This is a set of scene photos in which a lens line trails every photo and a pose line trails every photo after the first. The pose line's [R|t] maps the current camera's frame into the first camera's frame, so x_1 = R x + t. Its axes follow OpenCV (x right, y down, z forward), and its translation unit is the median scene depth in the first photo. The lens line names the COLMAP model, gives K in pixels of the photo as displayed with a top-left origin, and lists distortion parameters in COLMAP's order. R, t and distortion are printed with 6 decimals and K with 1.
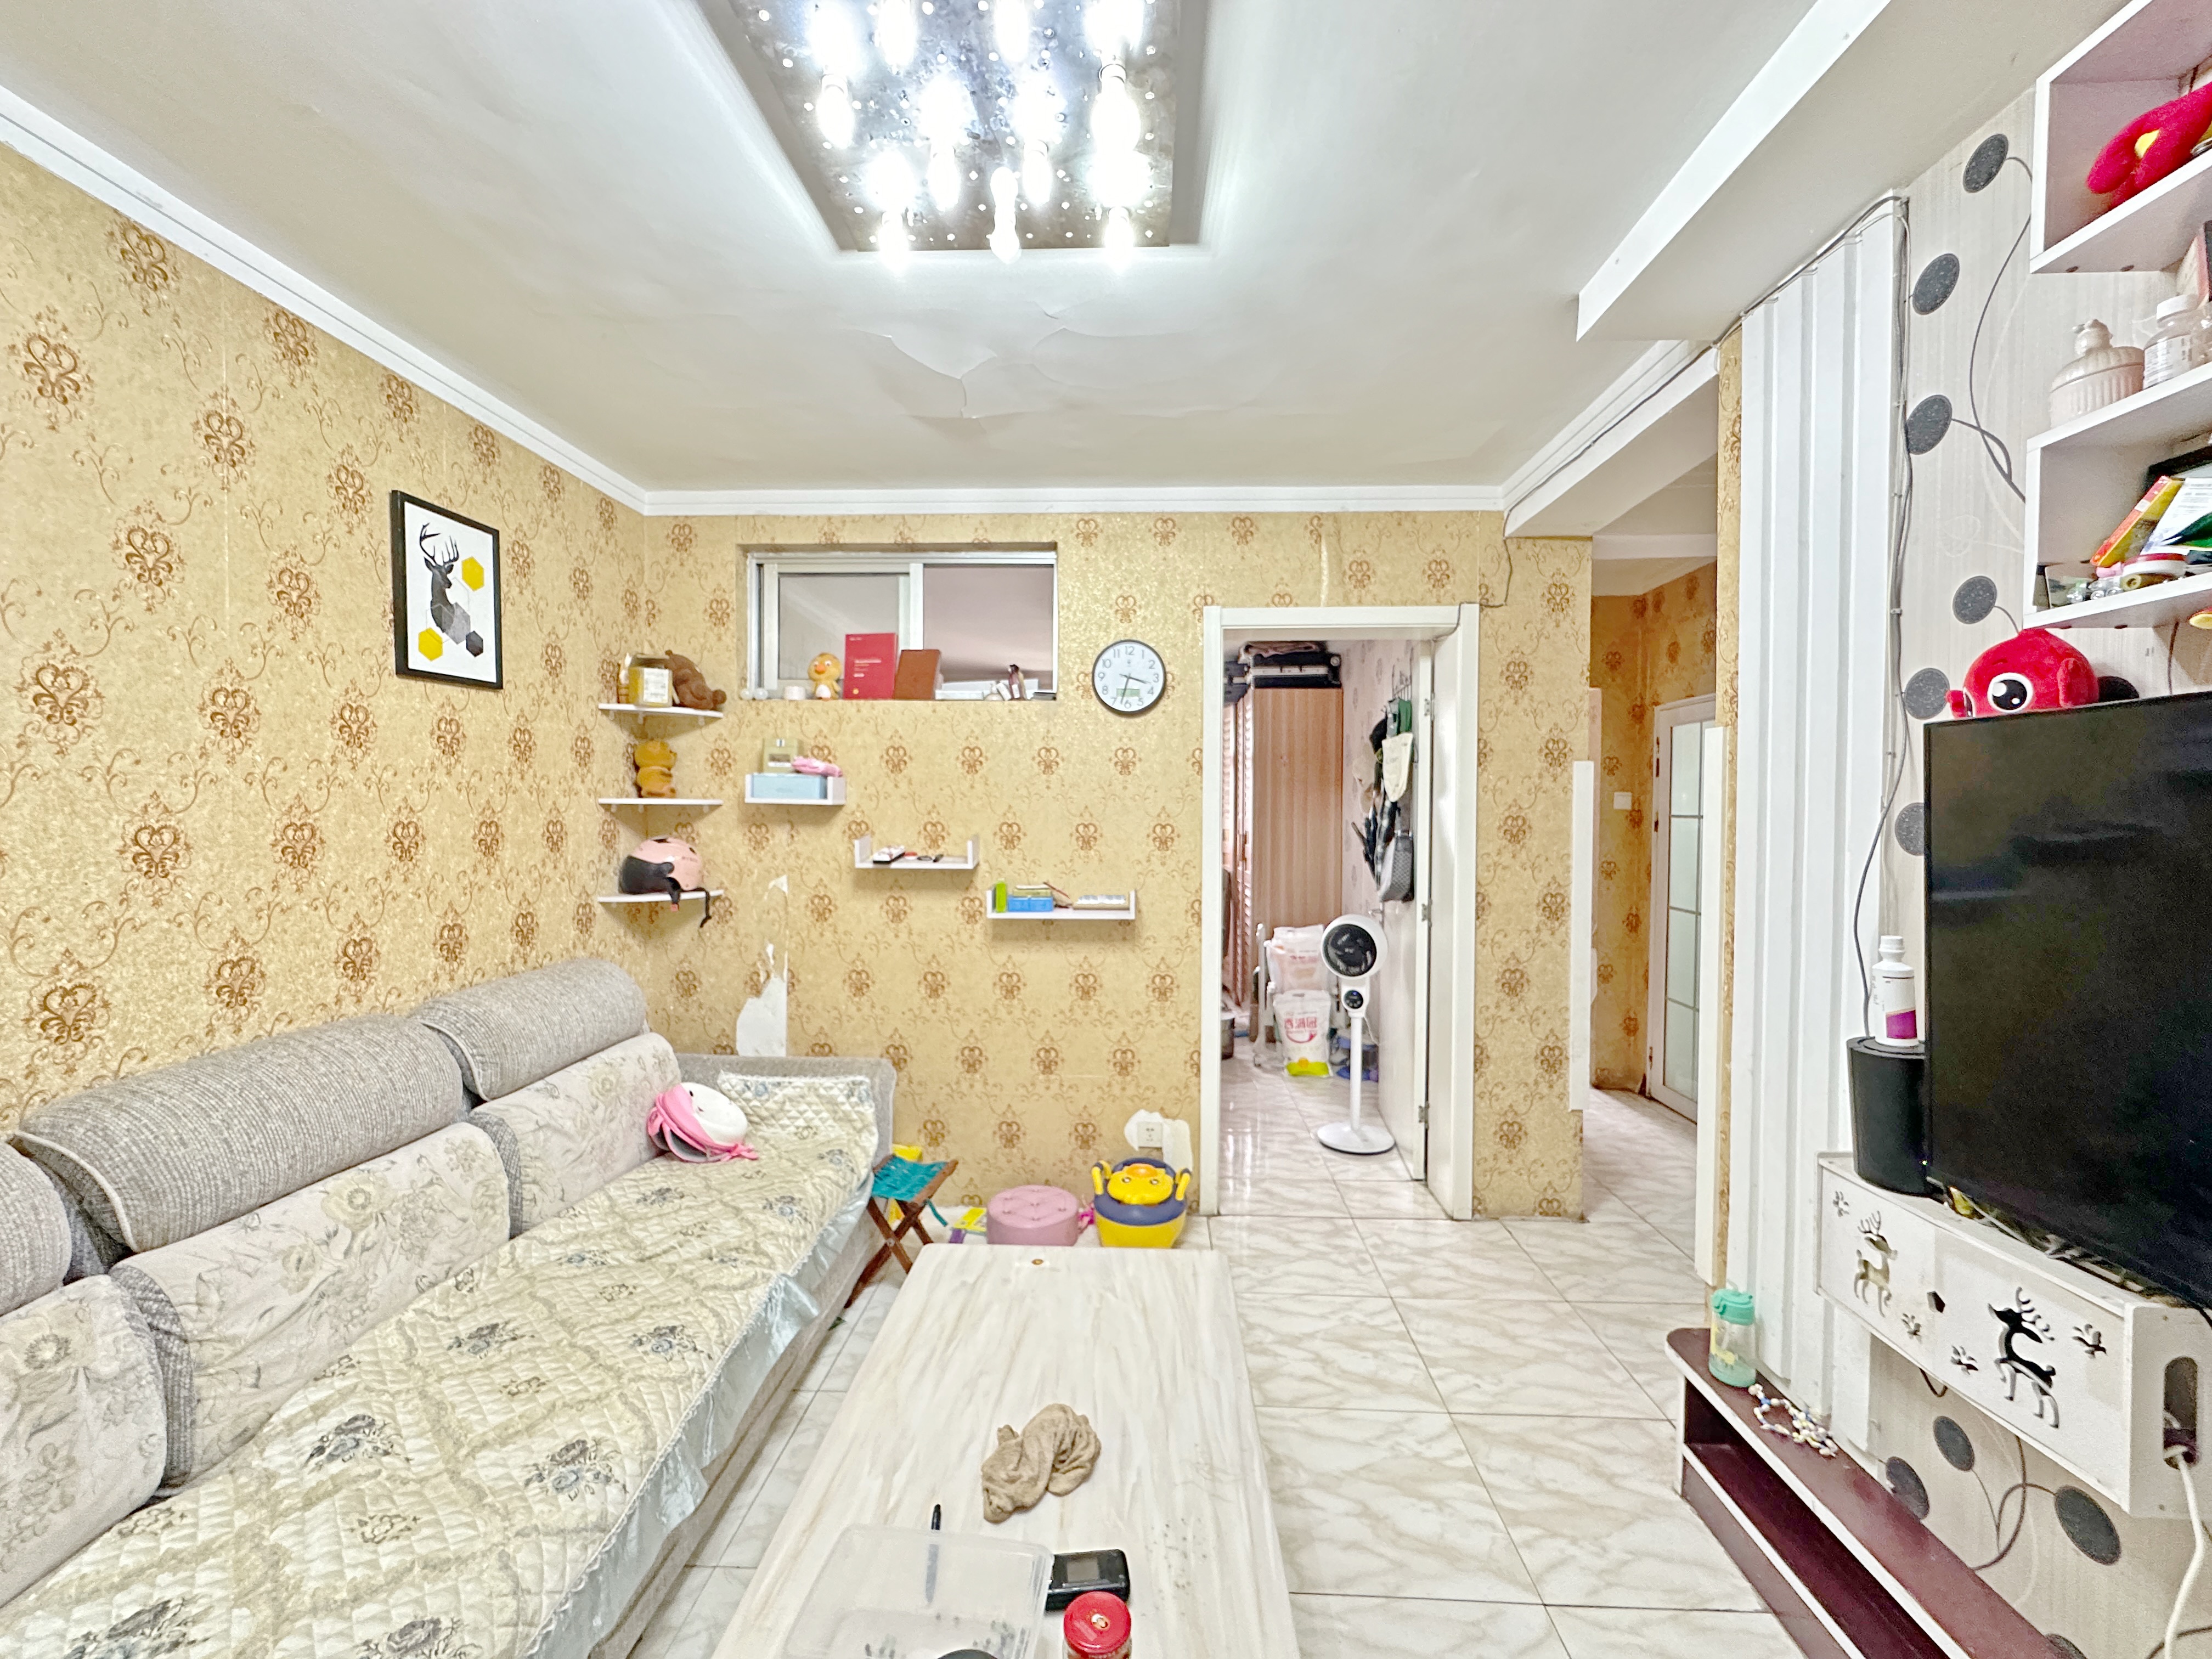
lens RADIAL K [[886.5, 0, 1106.0], [0, 886.5, 829.5], [0, 0, 1]] dist [-0.000534, -0.000241]
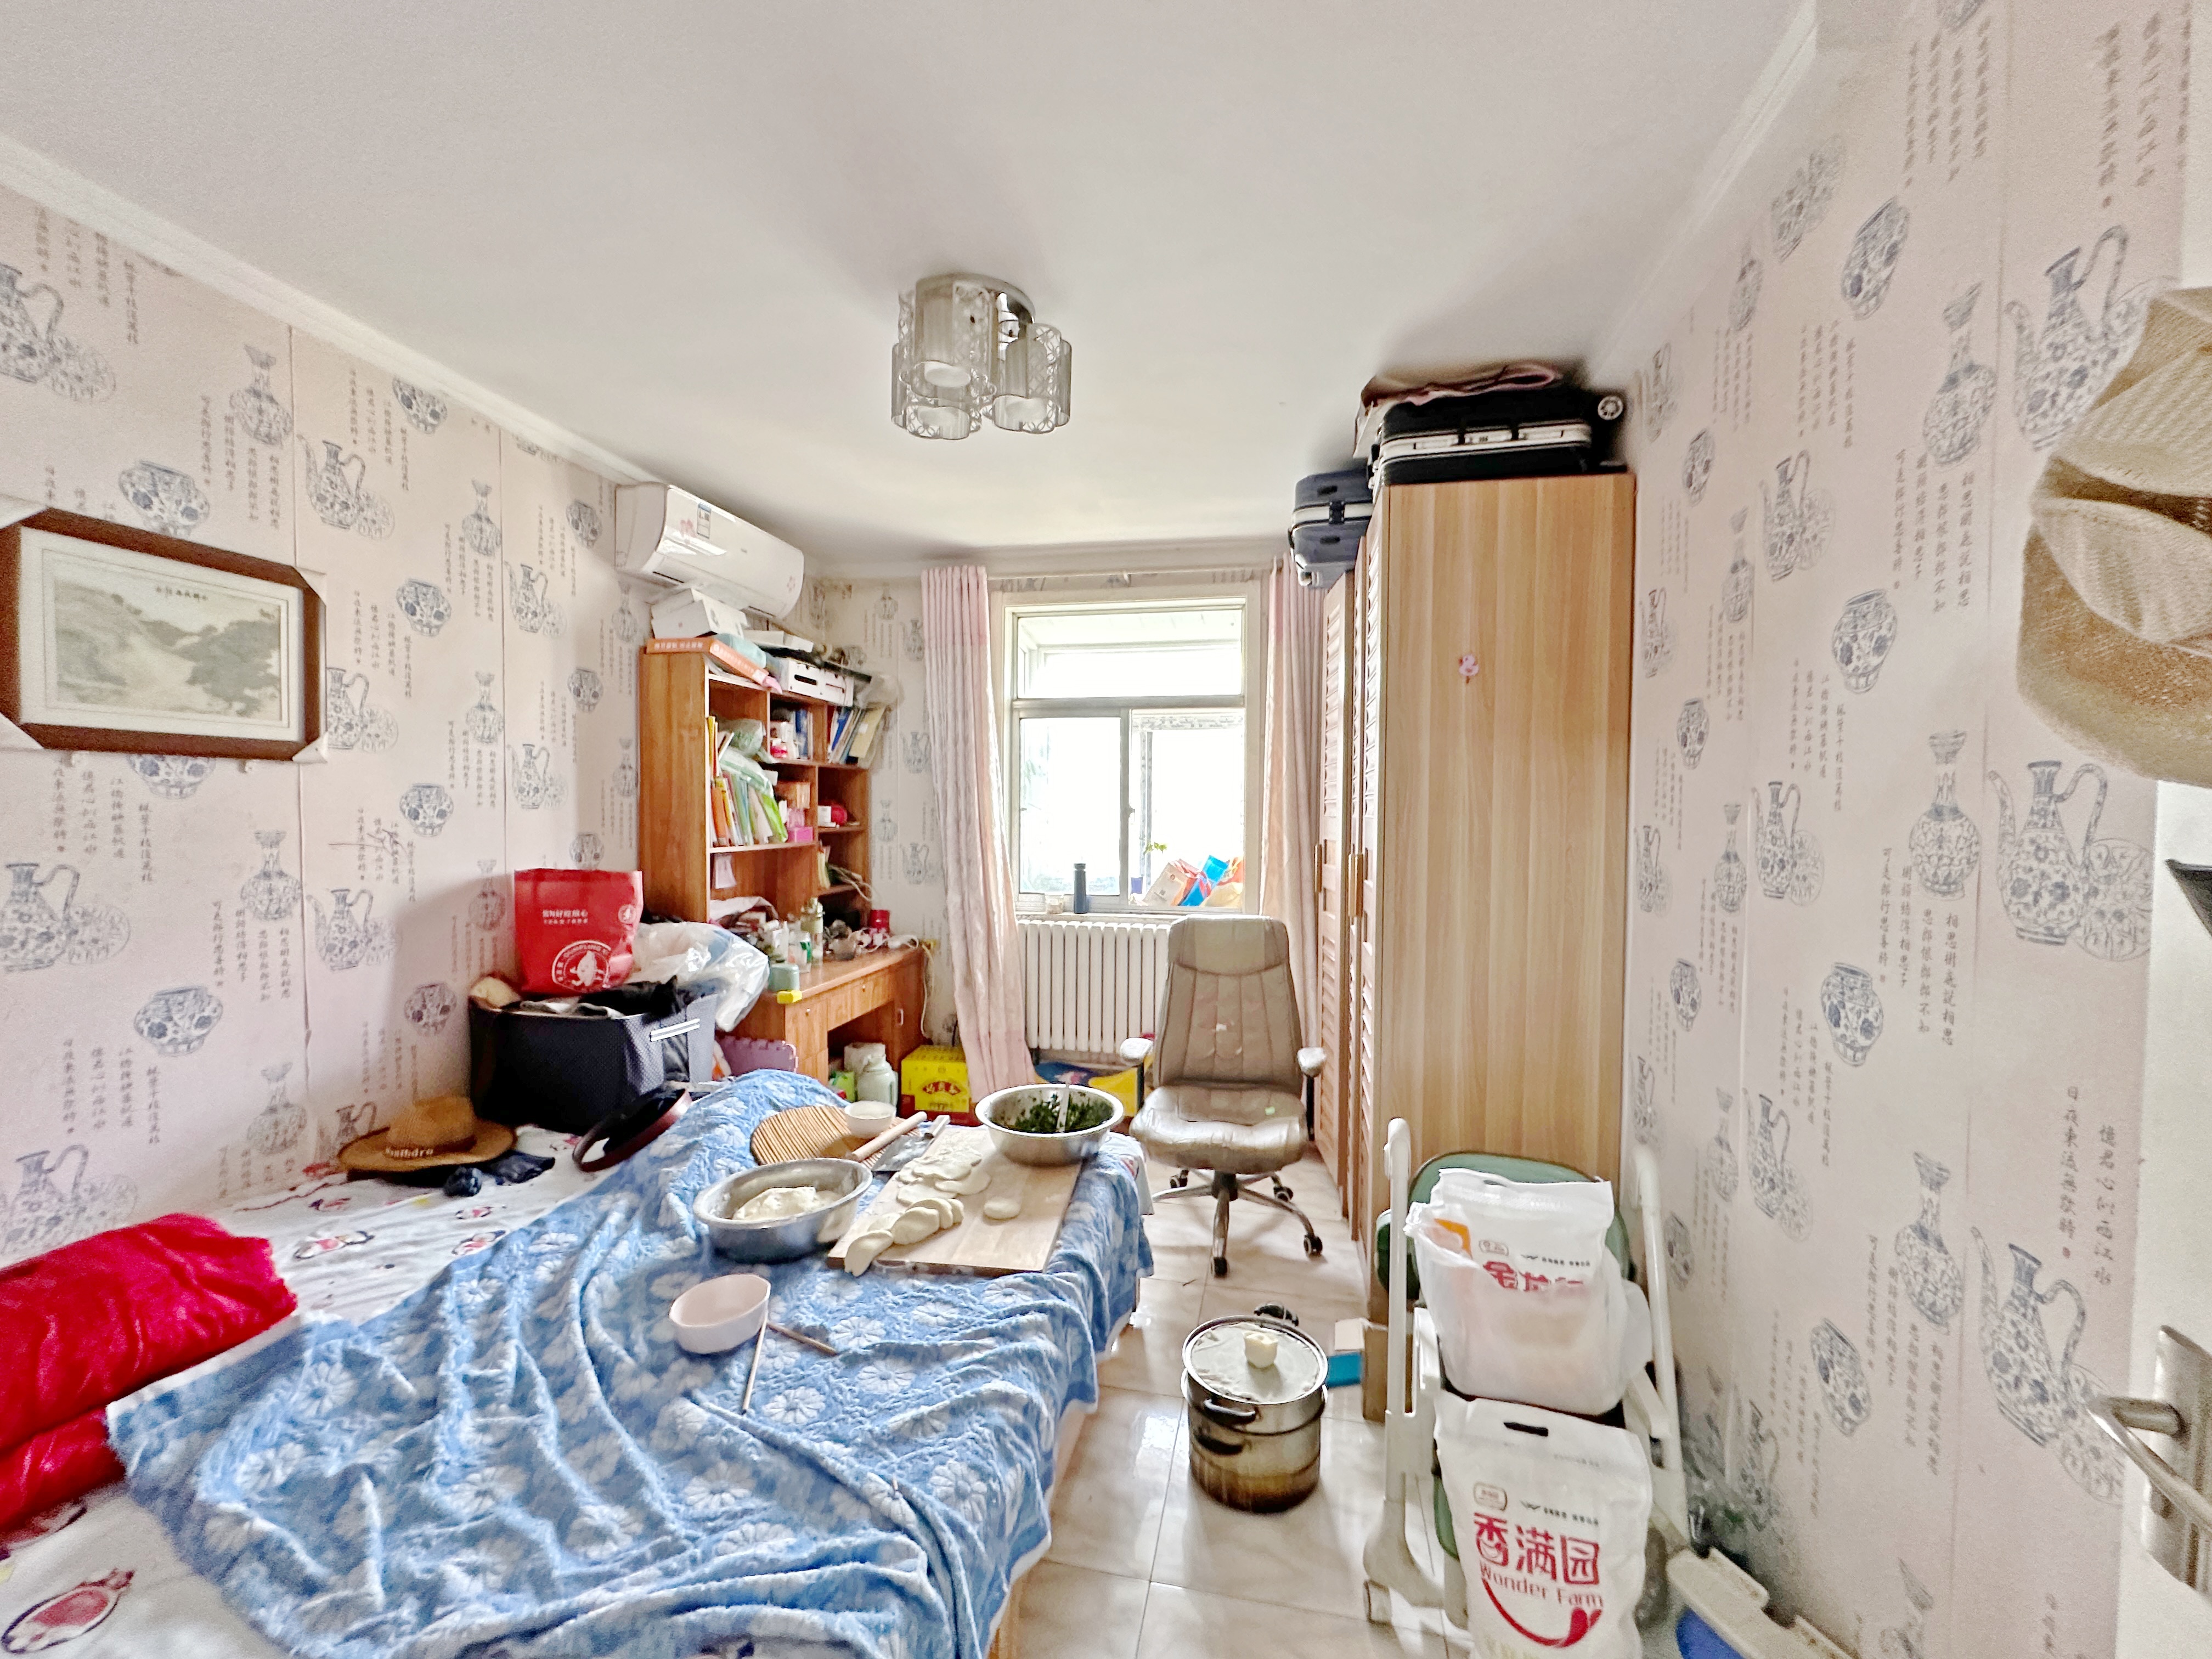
lens RADIAL K [[886.5, 0, 1106.0], [0, 886.5, 829.5], [0, 0, 1]] dist [-0.000534, -0.000241]
pose [[0.987743, 0.007978, -0.155885, 0.107471], [-0.006200, 0.999910, 0.011890, -0.012541], [0.155965, -0.010778, 0.987704, 0.596483]]
